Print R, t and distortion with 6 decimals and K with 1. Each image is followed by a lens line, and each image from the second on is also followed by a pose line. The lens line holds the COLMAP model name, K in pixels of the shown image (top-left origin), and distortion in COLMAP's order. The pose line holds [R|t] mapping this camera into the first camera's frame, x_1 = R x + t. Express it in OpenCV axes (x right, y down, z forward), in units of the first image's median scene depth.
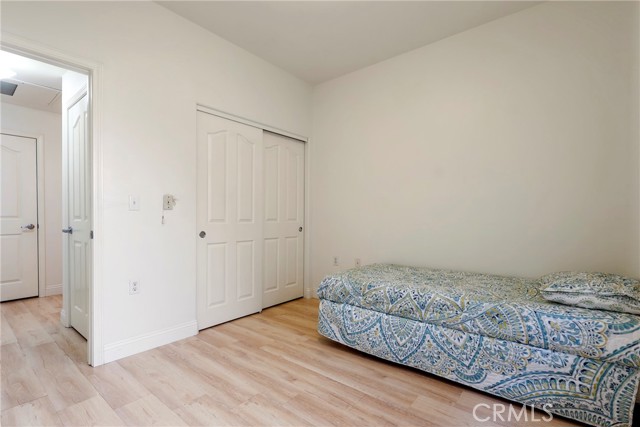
lens RADIAL K [[296.9, 0, 319.1], [0, 296.9, 216.6], [0, 0, 1]] dist [0.000058, 0.001086]
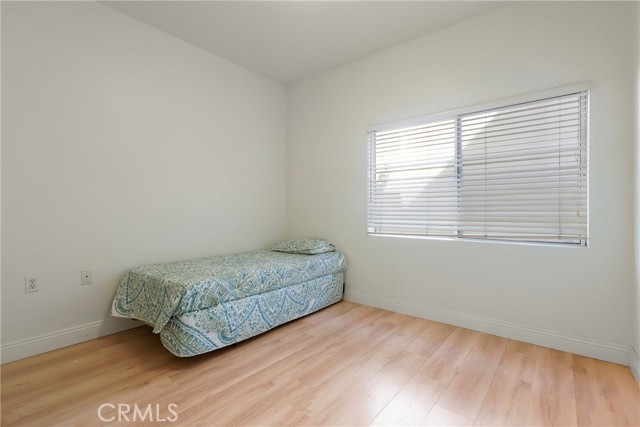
lens RADIAL K [[296.9, 0, 319.1], [0, 296.9, 212.0], [0, 0, 1]] dist [0.000058, 0.001086]
pose [[0.006943, 0.000229, 0.999976, -0.993861], [-0.001031, 0.999999, -0.000222, 0.011406], [-0.999975, -0.001029, 0.006943, 0.822556]]
